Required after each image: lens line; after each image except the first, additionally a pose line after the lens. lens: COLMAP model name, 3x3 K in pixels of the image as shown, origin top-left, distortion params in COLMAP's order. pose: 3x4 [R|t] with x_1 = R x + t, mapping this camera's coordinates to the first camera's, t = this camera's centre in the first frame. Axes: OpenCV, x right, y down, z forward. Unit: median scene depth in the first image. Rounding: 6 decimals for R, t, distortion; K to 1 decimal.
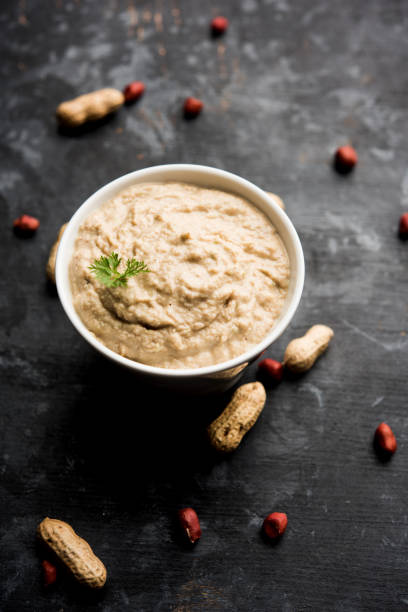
lens RADIAL K [[1088.1, 0, 207.7], [0, 1088.1, 283.0], [0, 0, 1]] dist [0.020558, 0.000000]
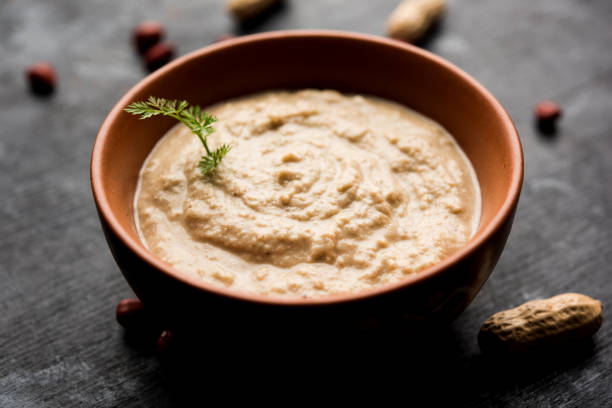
lens RADIAL K [[1088.1, 0, 307.6], [0, 1088.1, 199.9], [0, 0, 1]] dist [0.020558, 0.000000]
pose [[0.792955, -0.414621, 0.446443, -0.347533], [0.530591, 0.830100, -0.171484, 0.142294], [-0.299491, 0.372857, 0.878227, 0.398808]]
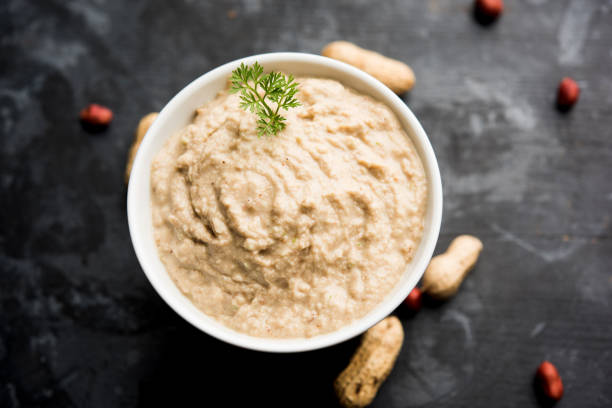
lens RADIAL K [[1088.1, 0, 308.7], [0, 1088.1, 205.0], [0, 0, 1]] dist [0.020558, 0.000000]
pose [[0.998931, -0.045880, -0.005599, -0.008213], [0.046026, 0.976345, 0.211261, -0.159663], [-0.004226, -0.211293, 0.977414, 0.204979]]
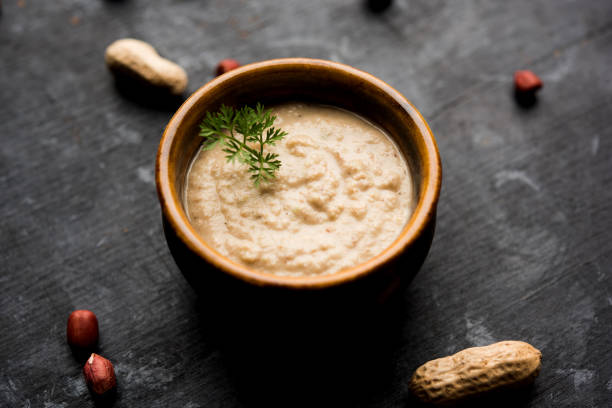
lens RADIAL K [[1088.1, 0, 305.5], [0, 1088.1, 200.2], [0, 0, 1]] dist [0.020558, 0.000000]
pose [[0.827643, -0.485313, 0.281919, -0.203038], [0.486722, 0.870743, 0.070057, 0.000343], [-0.279478, 0.079234, 0.956877, 0.372733]]
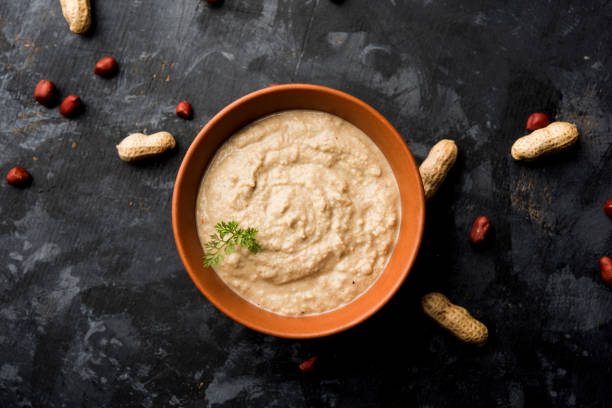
lens RADIAL K [[1088.1, 0, 305.2], [0, 1088.1, 205.4], [0, 0, 1]] dist [0.020558, 0.000000]
pose [[0.243939, -0.968033, 0.058353, -0.132343], [0.838378, 0.240746, 0.489043, -0.446664], [-0.487458, -0.070375, 0.870306, 0.048027]]
